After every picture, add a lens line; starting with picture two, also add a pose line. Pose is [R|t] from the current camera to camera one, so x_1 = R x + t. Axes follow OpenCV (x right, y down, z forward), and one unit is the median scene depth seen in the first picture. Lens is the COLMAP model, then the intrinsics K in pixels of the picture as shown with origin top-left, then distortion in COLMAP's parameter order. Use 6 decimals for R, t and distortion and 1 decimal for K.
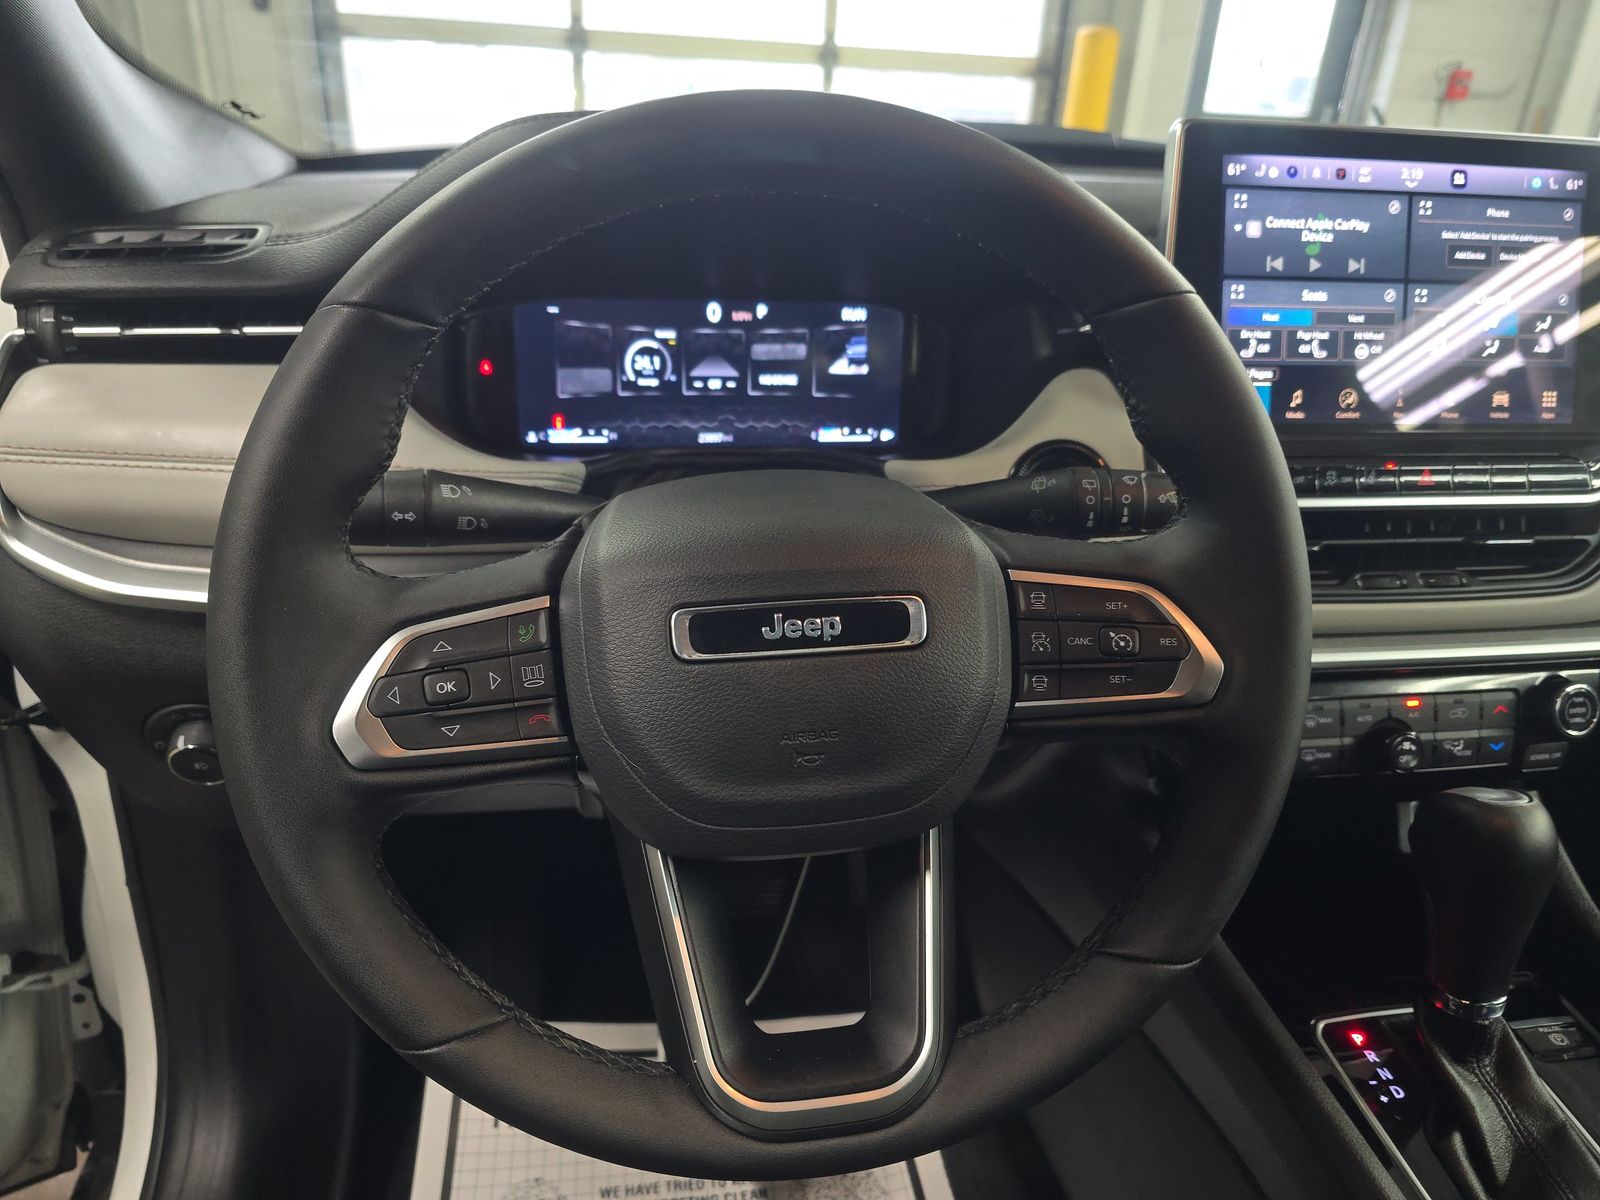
lens RADIAL K [[1086.5, 0, 798.5], [0, 1086.5, 617.4], [0, 0, 1]] dist [0.059163, -0.072250]
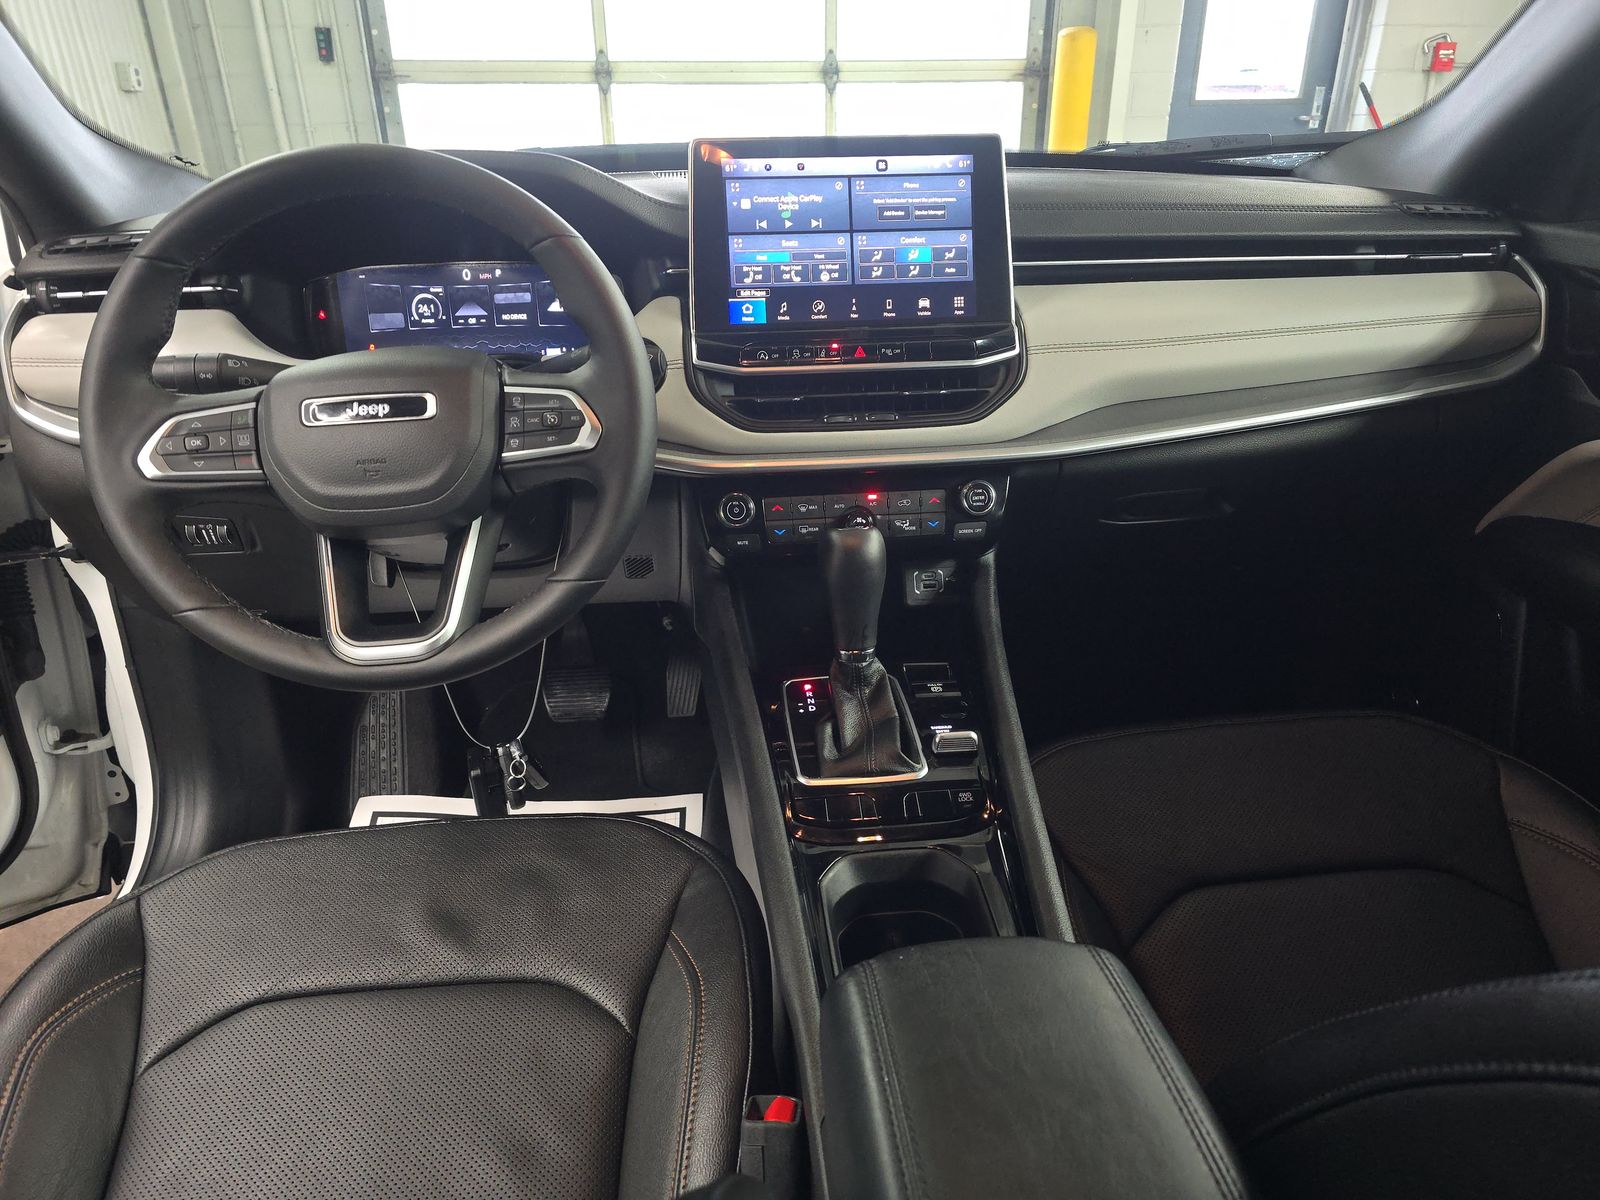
lens RADIAL K [[1060.1, 0, 800.0], [0, 1060.1, 600.0], [0, 0, 1]] dist [0.074008, -0.071230]
pose [[0.996580, -0.026319, -0.078325, 0.585556], [0.025270, 0.999578, -0.014359, 0.255182], [0.078669, 0.012331, 0.996824, -0.561905]]
